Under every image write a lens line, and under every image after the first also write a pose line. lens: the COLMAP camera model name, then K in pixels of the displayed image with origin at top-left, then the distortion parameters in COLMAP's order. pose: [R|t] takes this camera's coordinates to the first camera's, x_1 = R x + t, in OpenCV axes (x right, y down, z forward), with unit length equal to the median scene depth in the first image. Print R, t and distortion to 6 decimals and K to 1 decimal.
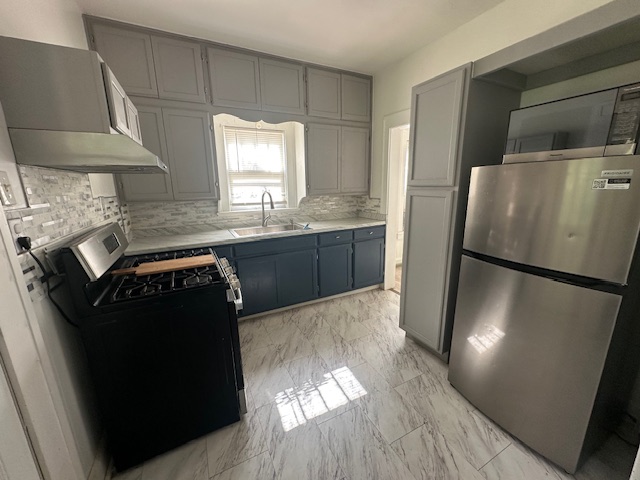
lens RADIAL K [[255.7, 0, 318.2], [0, 255.7, 239.3], [0, 0, 1]] dist [0.002273, 0.000095]
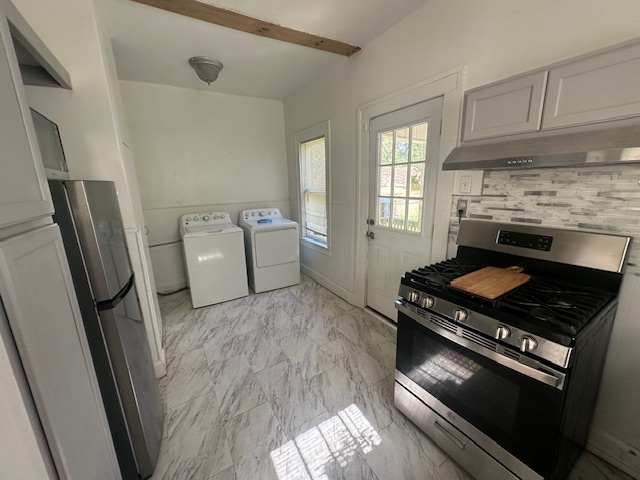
lens RADIAL K [[255.7, 0, 319.2], [0, 255.7, 241.6], [0, 0, 1]] dist [0.002273, 0.000095]
pose [[-0.995768, 0.068649, -0.061095, 0.047375], [0.035390, 0.899997, 0.434458, -0.390445], [0.084810, 0.430457, -0.898618, 1.634904]]
